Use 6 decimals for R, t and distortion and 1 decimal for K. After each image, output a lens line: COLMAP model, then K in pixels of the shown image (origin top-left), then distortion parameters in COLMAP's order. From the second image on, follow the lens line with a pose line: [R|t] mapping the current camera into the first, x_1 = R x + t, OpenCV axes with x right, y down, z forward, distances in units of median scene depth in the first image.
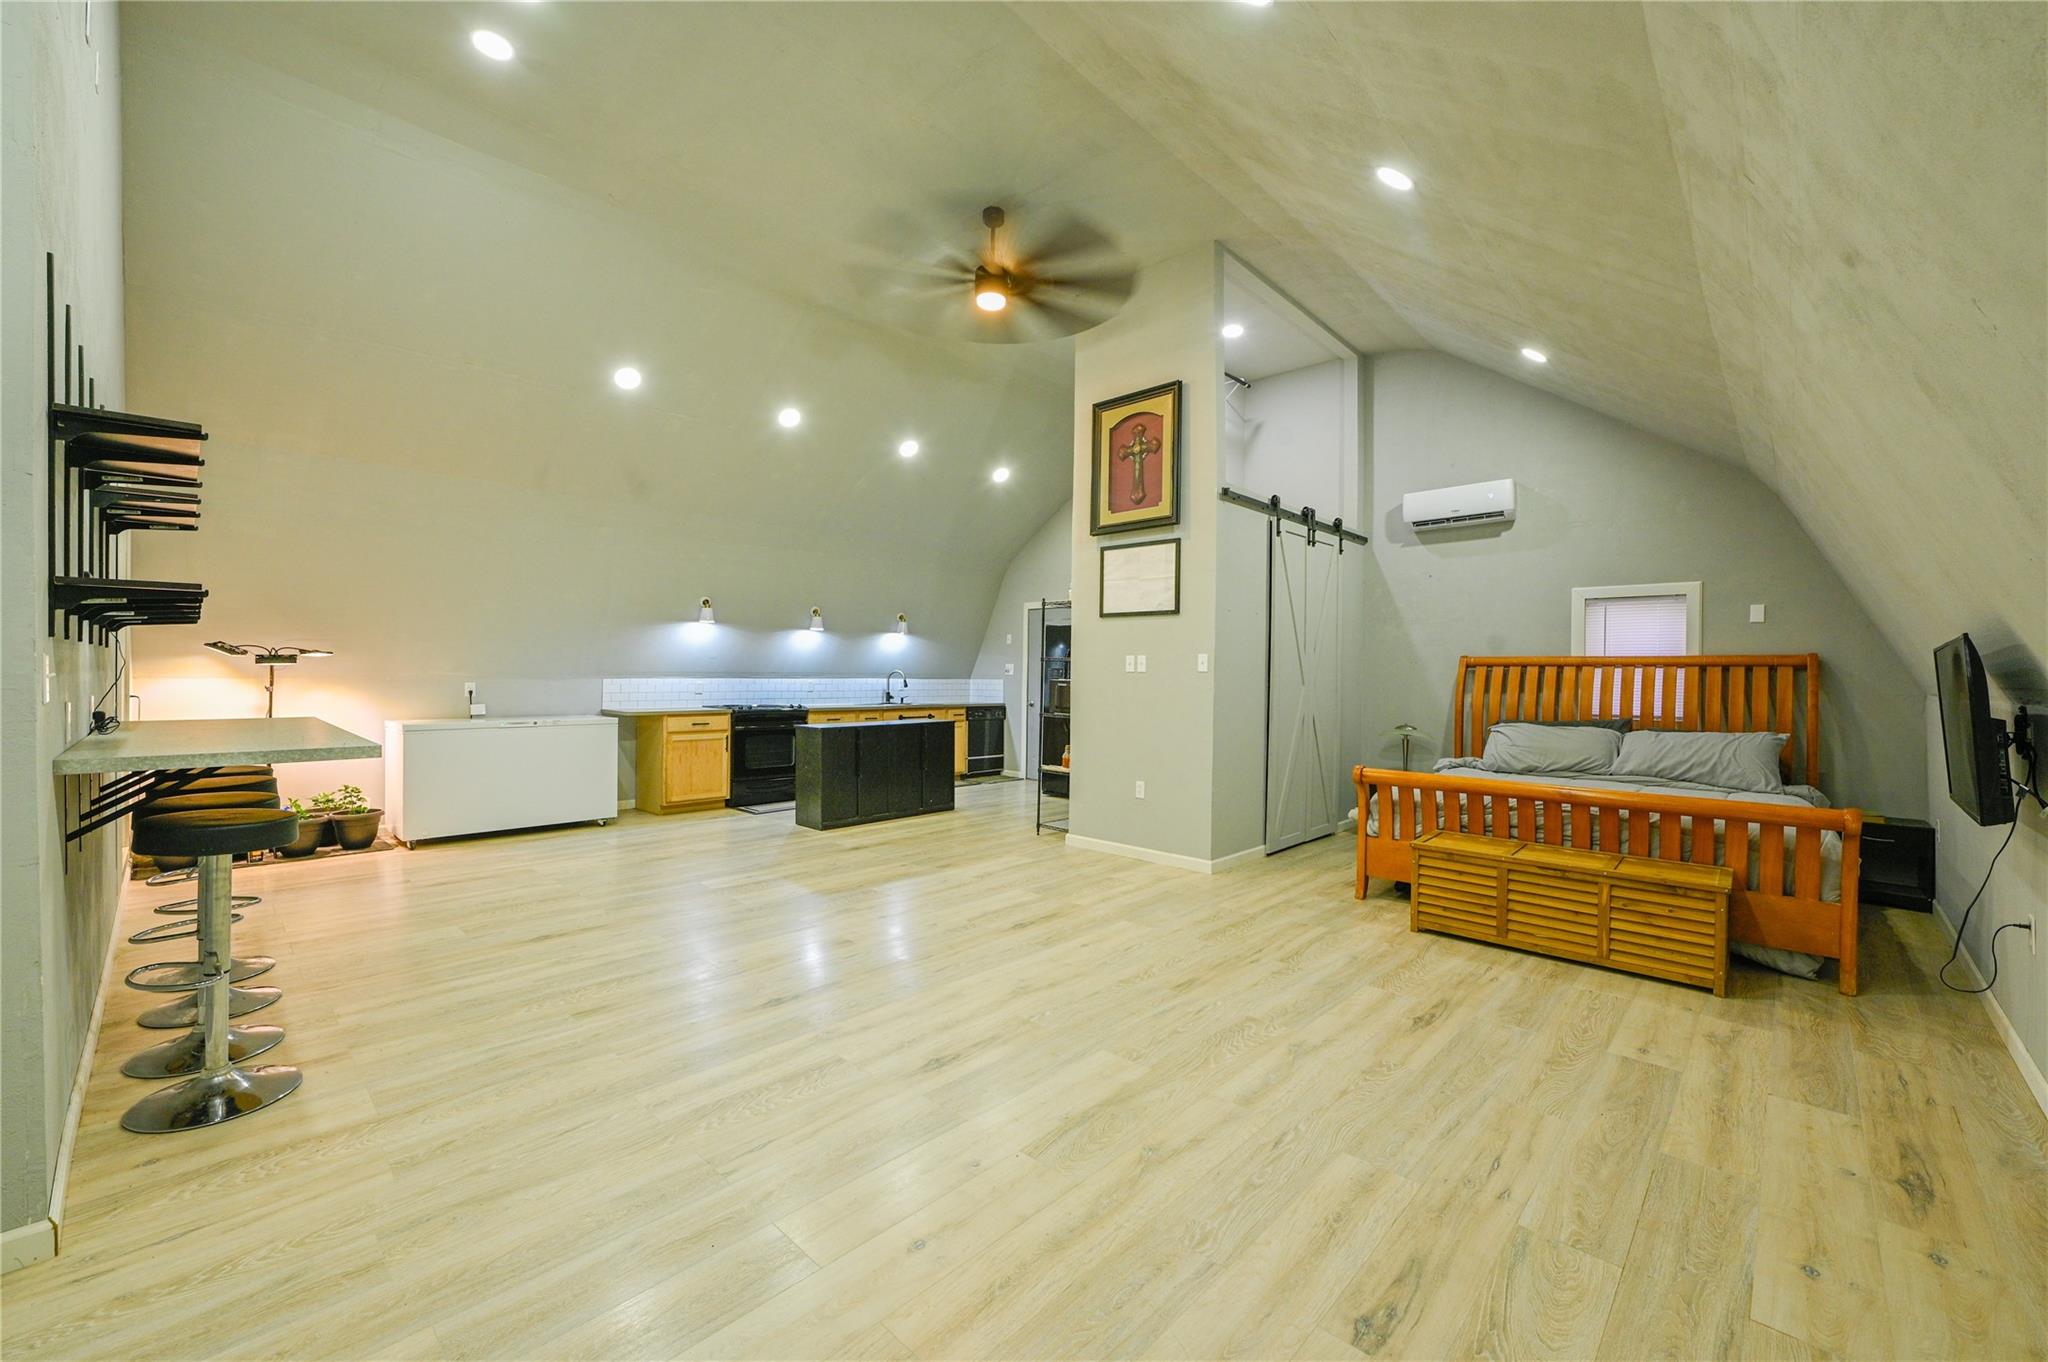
lens RADIAL K [[807.6, 0, 1024.9], [0, 807.6, 673.7], [0, 0, 1]] dist [-0.008448, 0.000010]
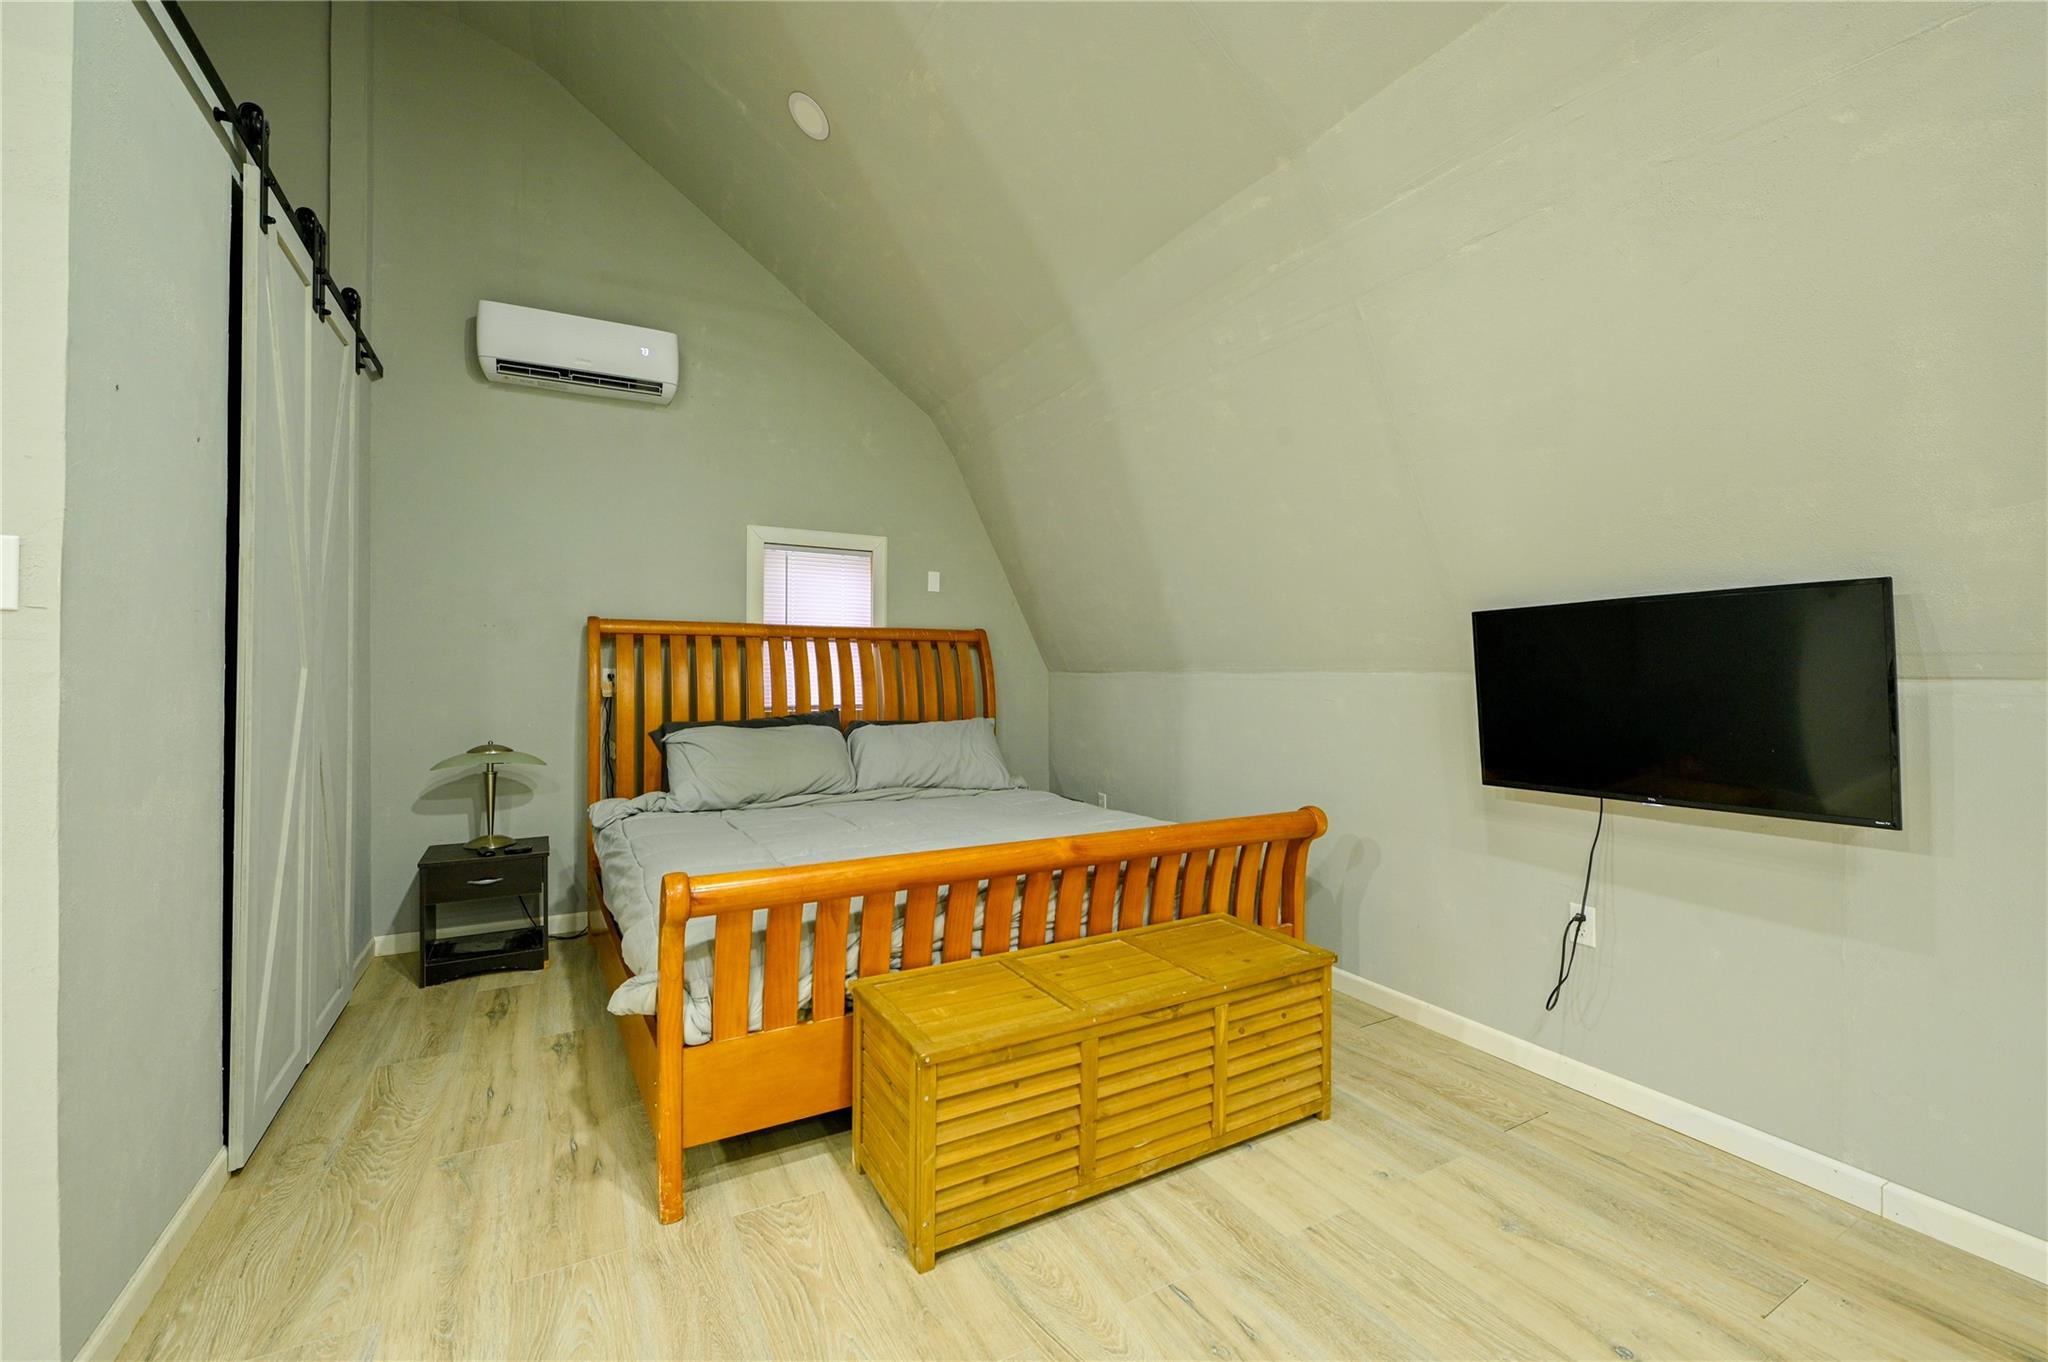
lens RADIAL K [[832.4, 0, 1026.3], [0, 832.4, 668.1], [0, 0, 1]] dist [-0.011400, -0.000075]
pose [[0.291816, -0.005509, 0.956459, 0.073619], [-0.001879, 0.999978, 0.006333, 0.011972], [-0.956473, -0.003645, 0.291799, 0.586434]]
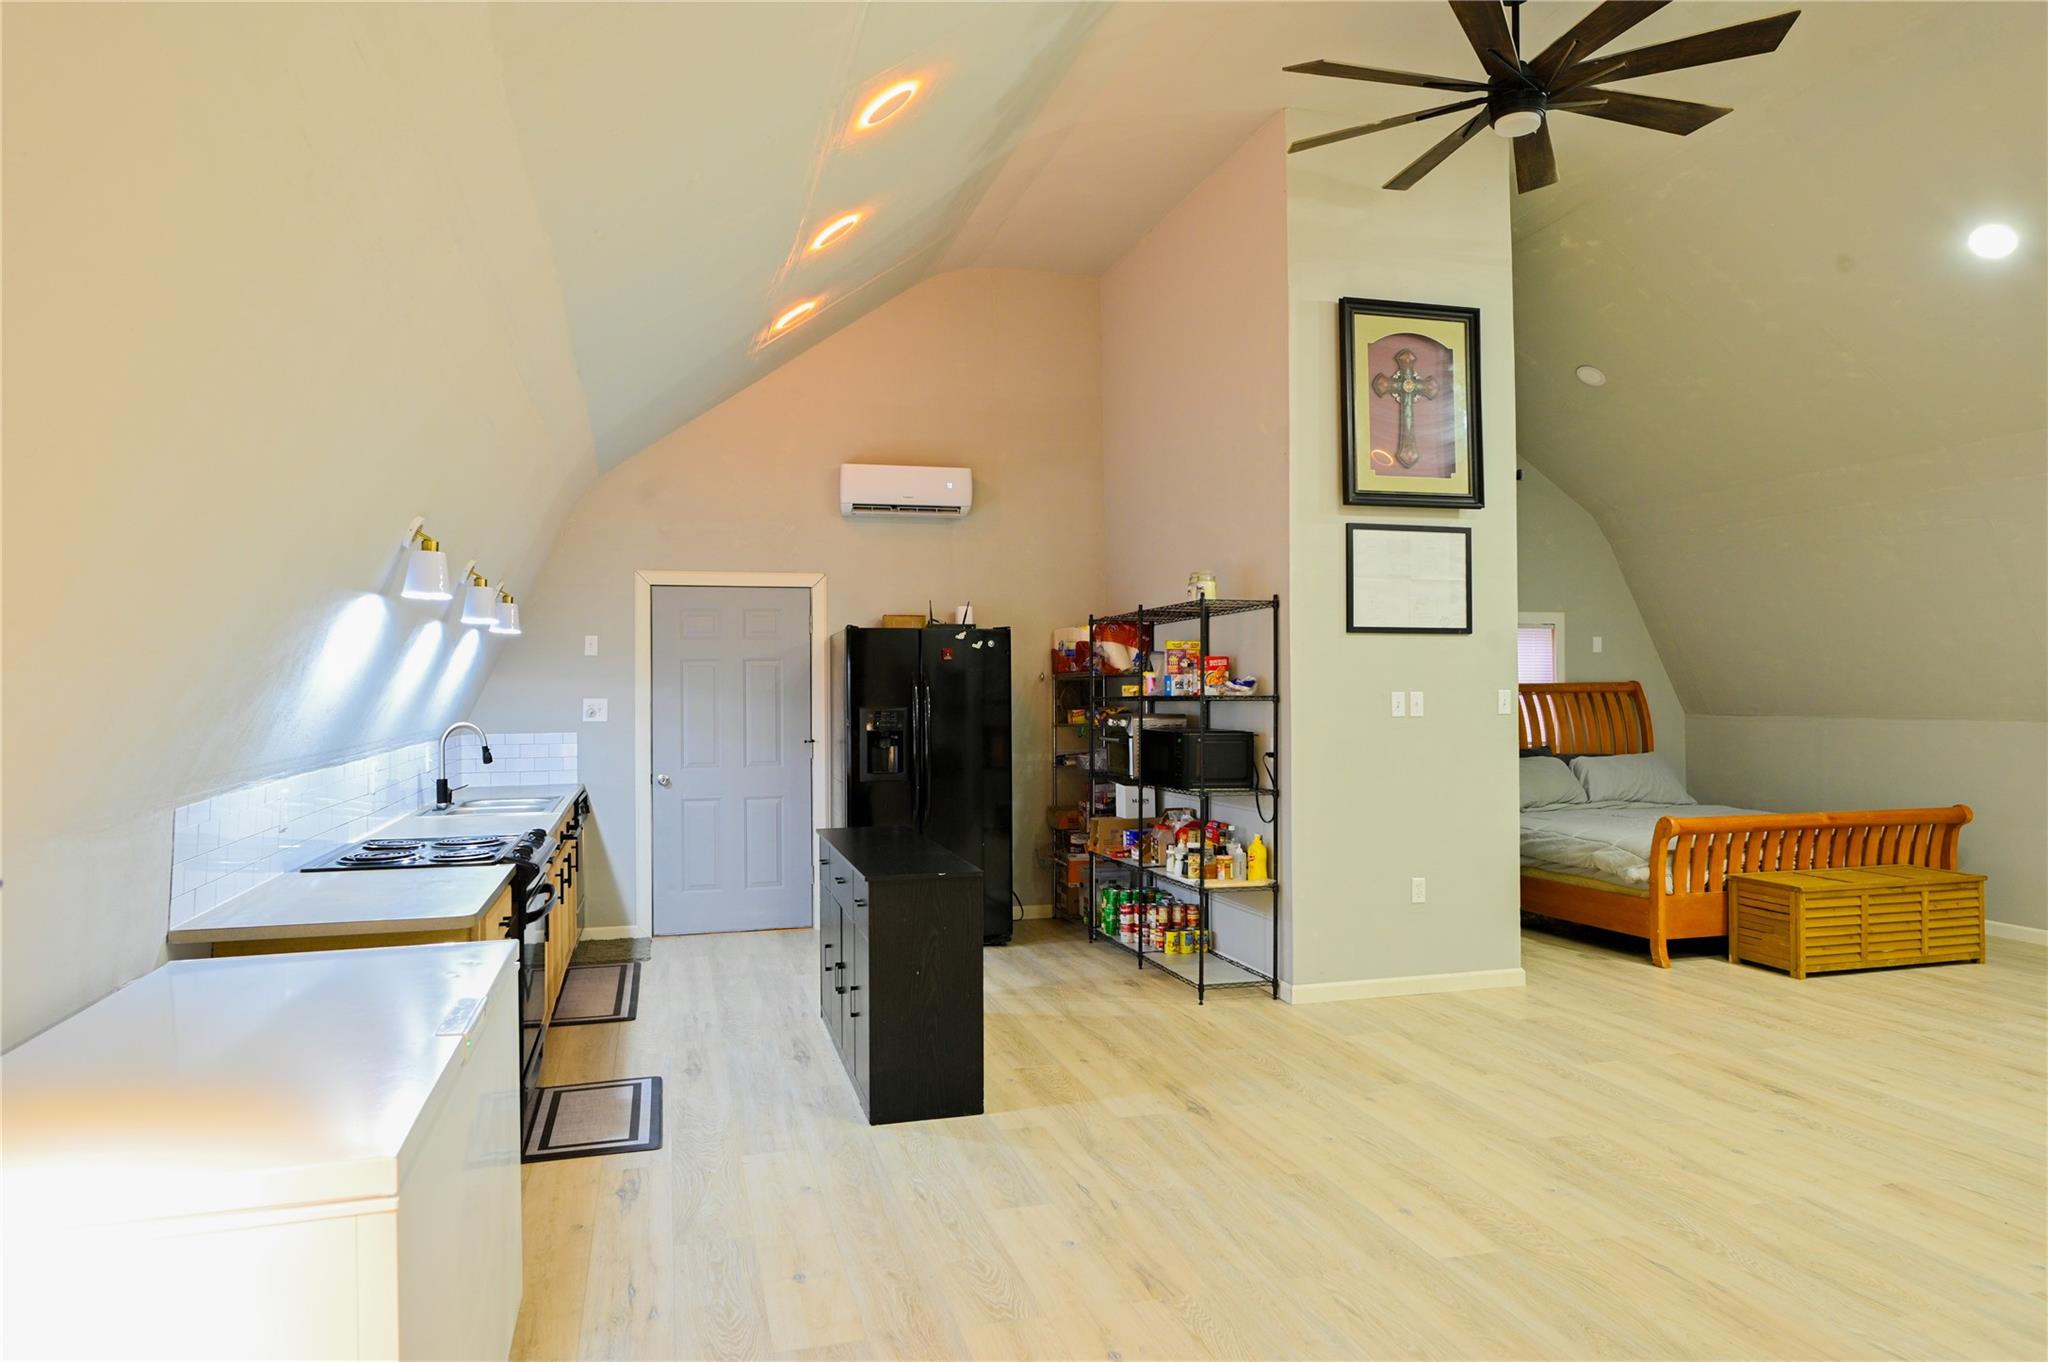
lens RADIAL K [[1282.1, 0, 1024.7], [0, 1282.1, 666.0], [0, 0, 1]] dist [-0.003503, -0.003553]
pose [[0.508527, -0.001108, 0.861045, -0.925088], [0.012800, 0.999898, -0.006273, -0.040820], [-0.860951, 0.014211, 0.508489, 0.716483]]
